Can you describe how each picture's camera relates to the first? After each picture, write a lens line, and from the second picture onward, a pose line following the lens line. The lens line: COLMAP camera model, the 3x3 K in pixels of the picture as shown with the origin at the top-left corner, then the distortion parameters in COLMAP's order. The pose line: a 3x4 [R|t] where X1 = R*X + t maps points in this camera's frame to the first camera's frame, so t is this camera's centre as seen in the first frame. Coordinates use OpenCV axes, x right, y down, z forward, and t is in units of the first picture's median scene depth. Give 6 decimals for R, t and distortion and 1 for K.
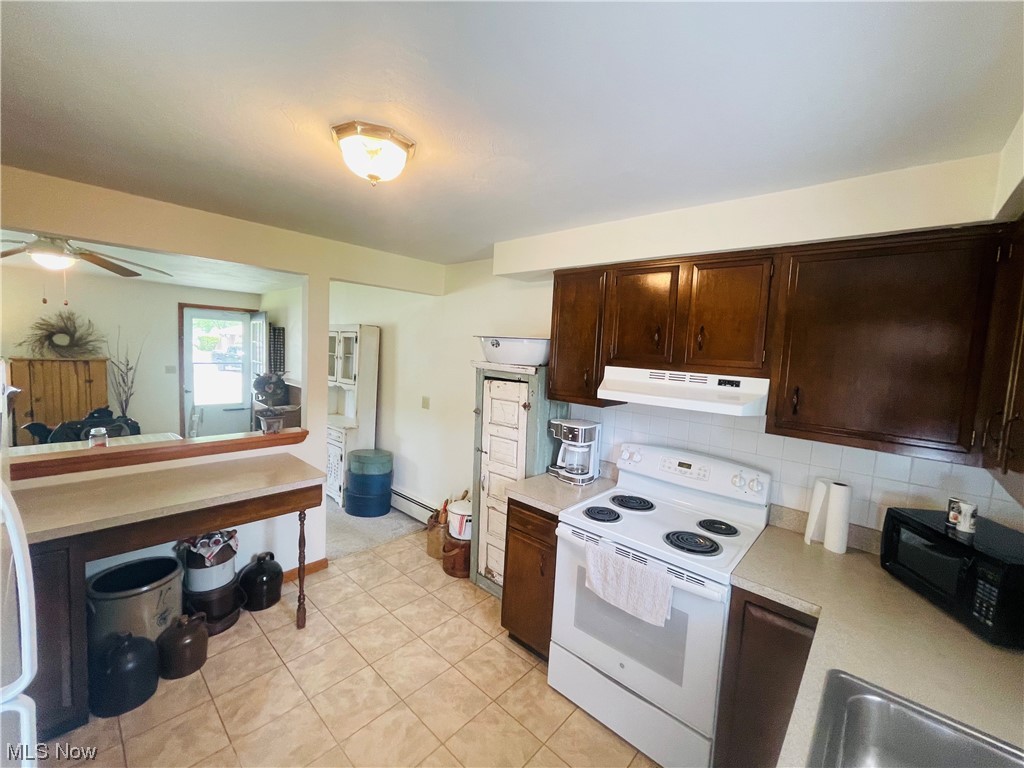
lens RADIAL K [[419.0, 0, 512.0], [0, 419.0, 384.0], [0, 0, 1]] dist [0.000887, 0.000083]
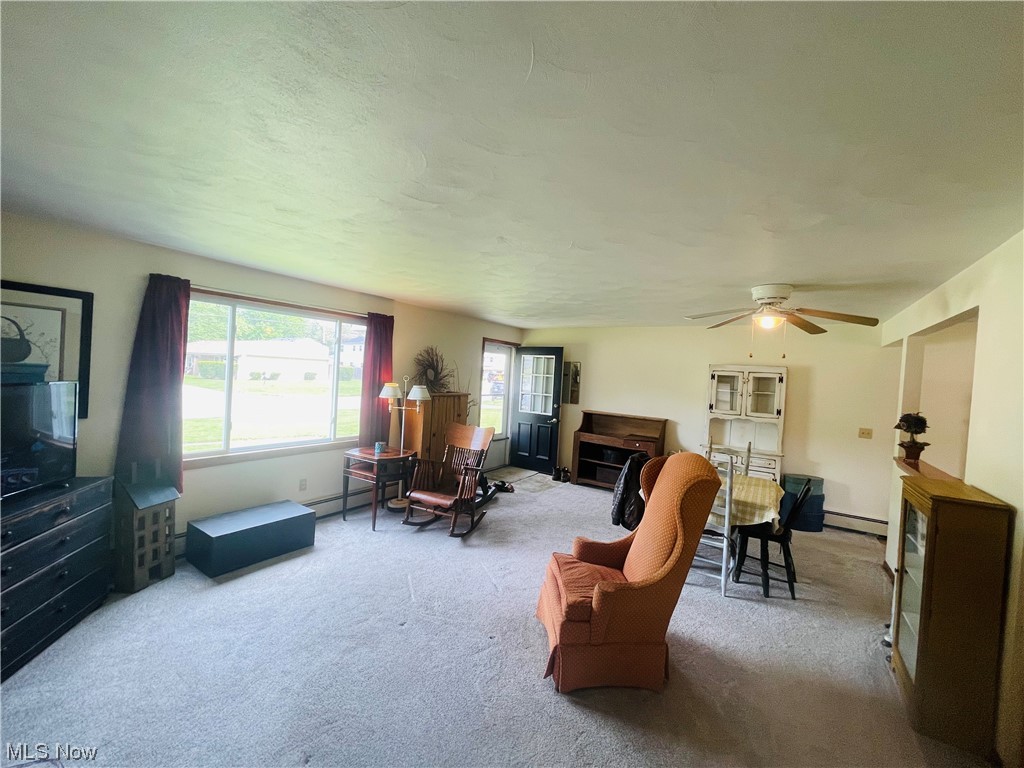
lens RADIAL K [[408.5, 0, 512.0], [0, 408.5, 384.0], [0, 0, 1]] dist [0.000131, 0.000004]
pose [[0.989333, 0.003601, 0.145625, -1.088634], [0.003677, 0.998758, -0.049683, -0.035113], [-0.145623, 0.049689, 0.988092, -0.009281]]
